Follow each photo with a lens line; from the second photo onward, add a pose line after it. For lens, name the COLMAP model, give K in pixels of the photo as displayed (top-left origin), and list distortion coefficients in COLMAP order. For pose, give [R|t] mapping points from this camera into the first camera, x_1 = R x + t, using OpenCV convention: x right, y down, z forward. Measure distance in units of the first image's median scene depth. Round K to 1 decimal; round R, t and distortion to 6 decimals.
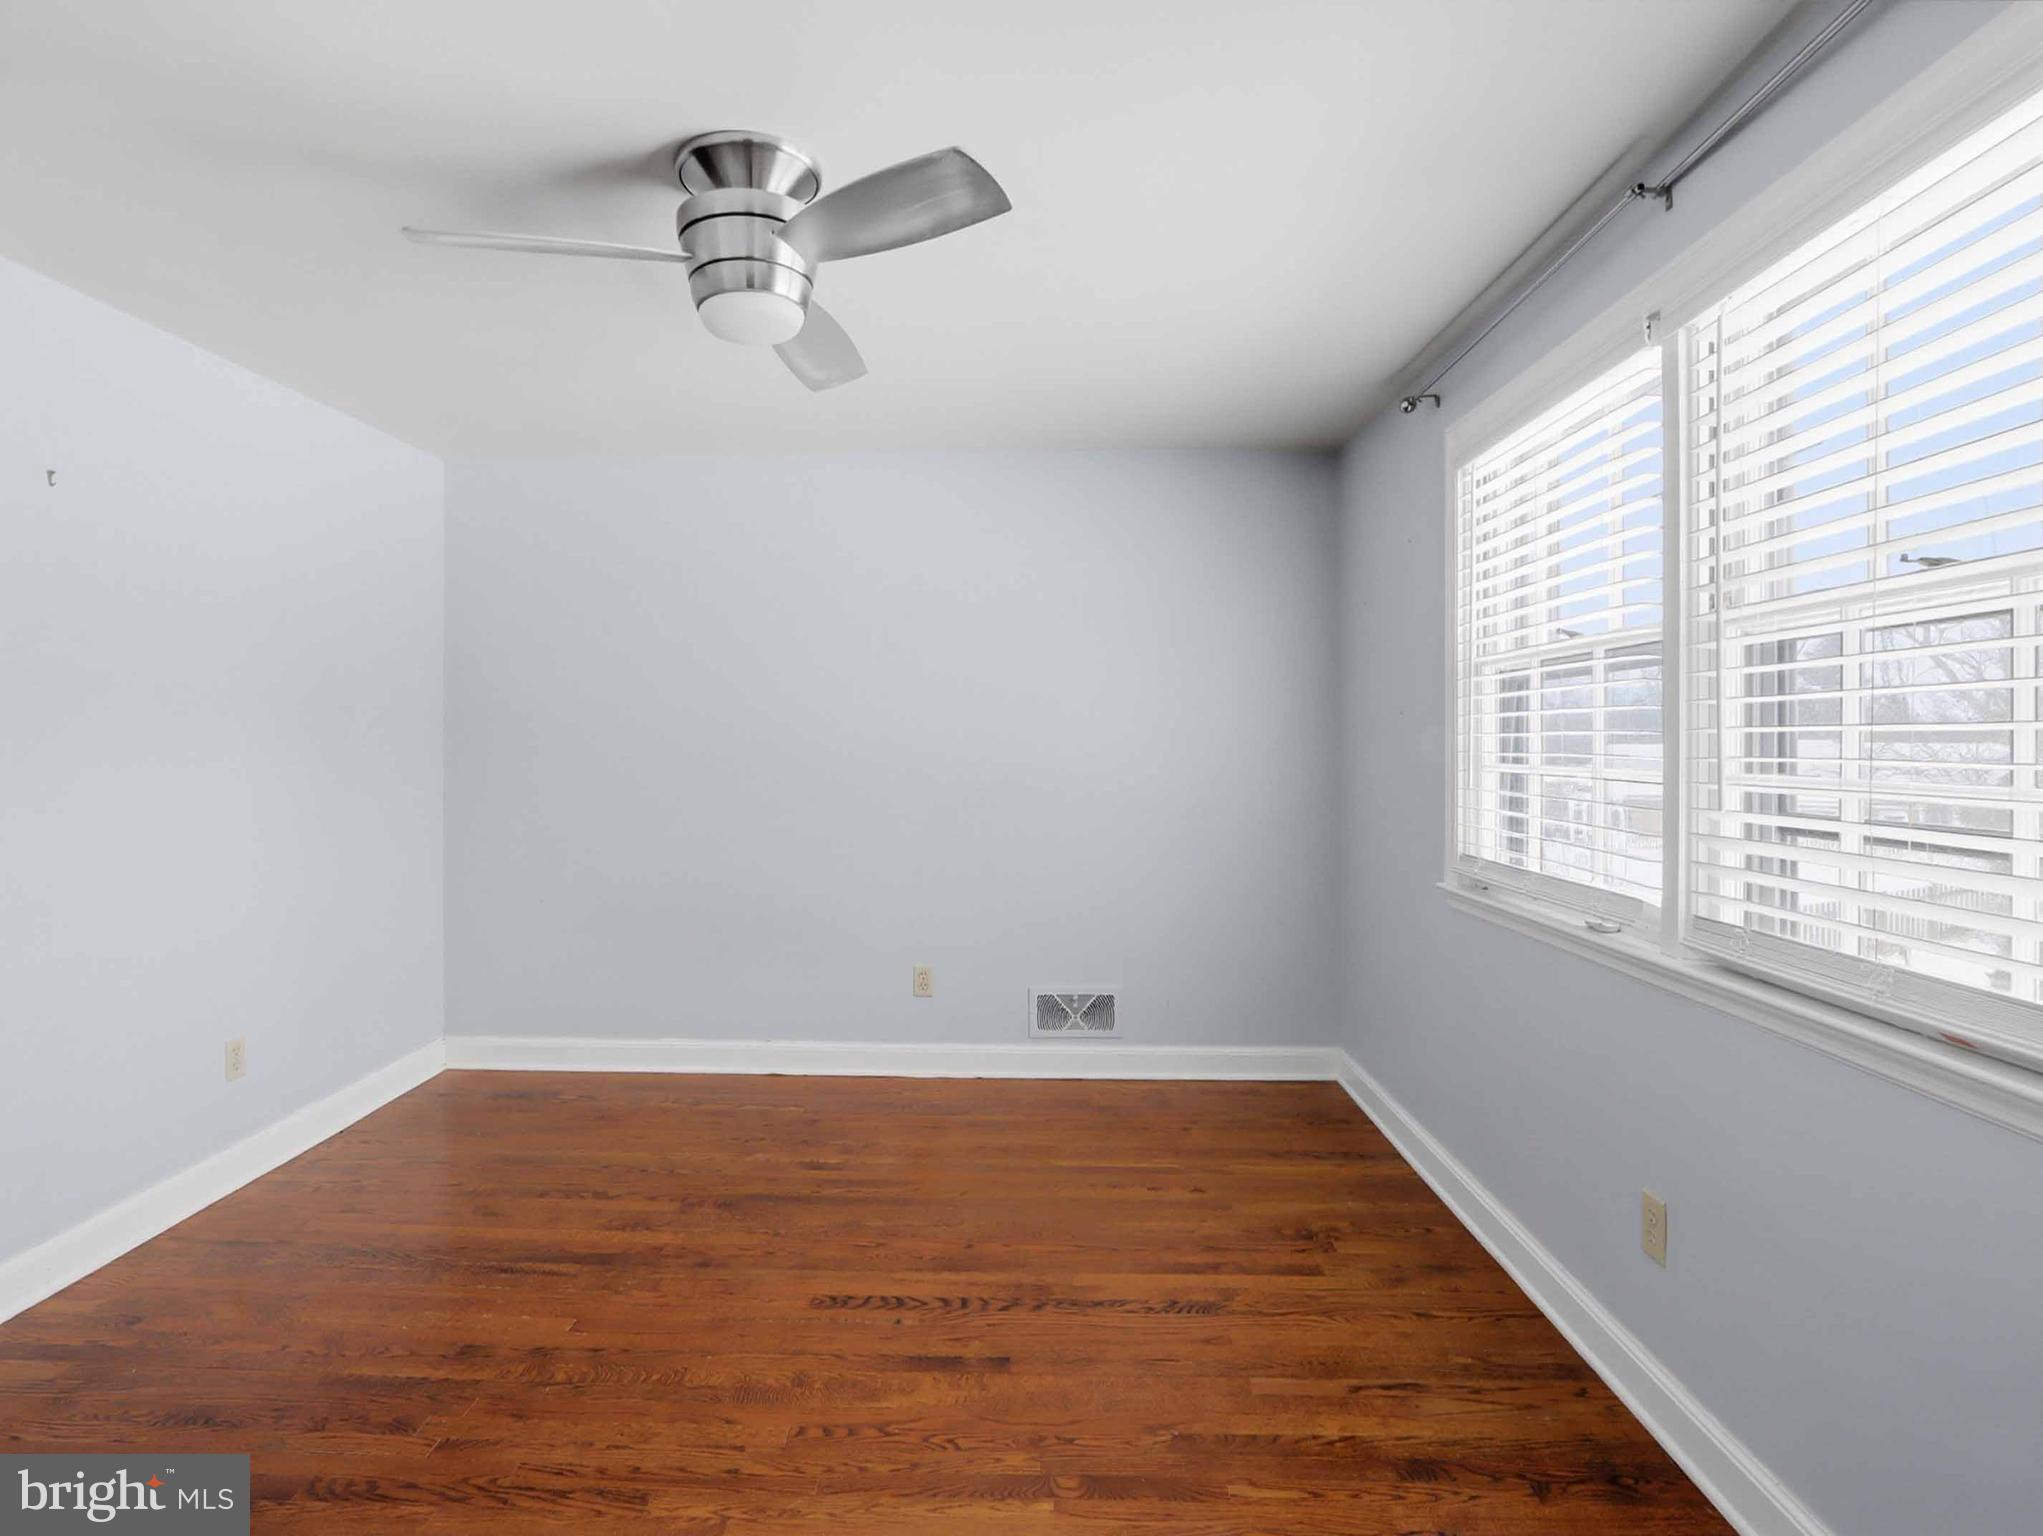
lens RADIAL K [[1084.7, 0, 1007.9], [0, 1084.7, 760.4], [0, 0, 1]] dist [-0.027894, 0.008035]
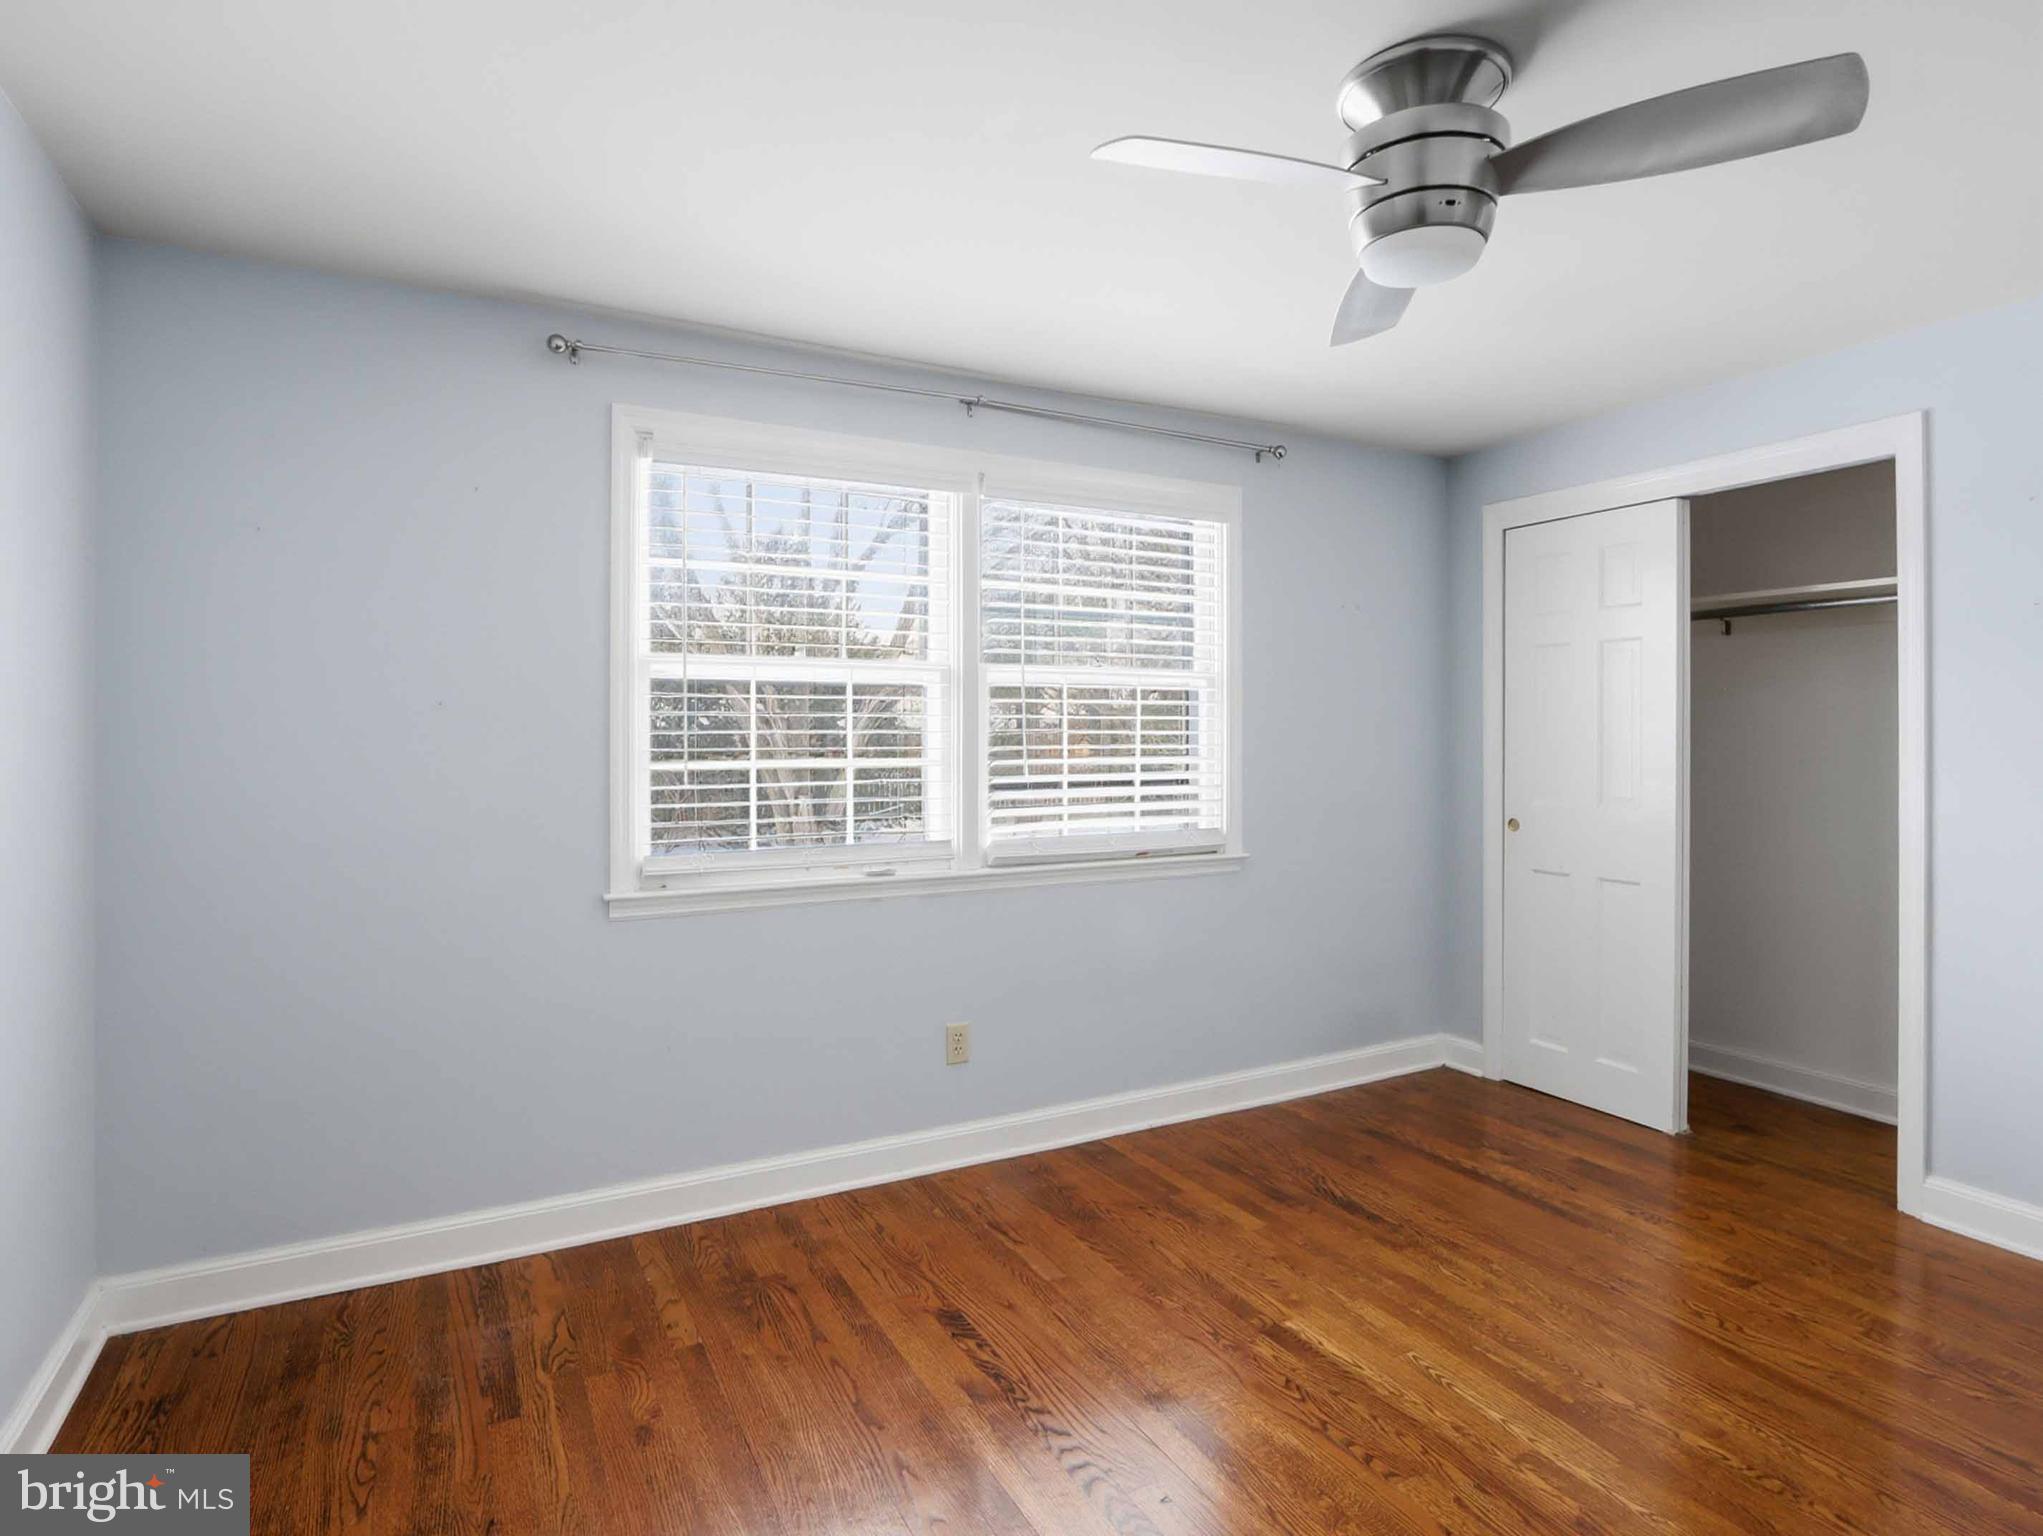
lens RADIAL K [[1084.7, 0, 1011.8], [0, 1084.7, 766.6], [0, 0, 1]] dist [-0.027894, 0.008035]
pose [[-0.501525, -0.012128, 0.865058, -0.832192], [0.018724, 0.999515, 0.024868, -0.013486], [-0.864941, 0.028669, -0.501055, 1.754367]]
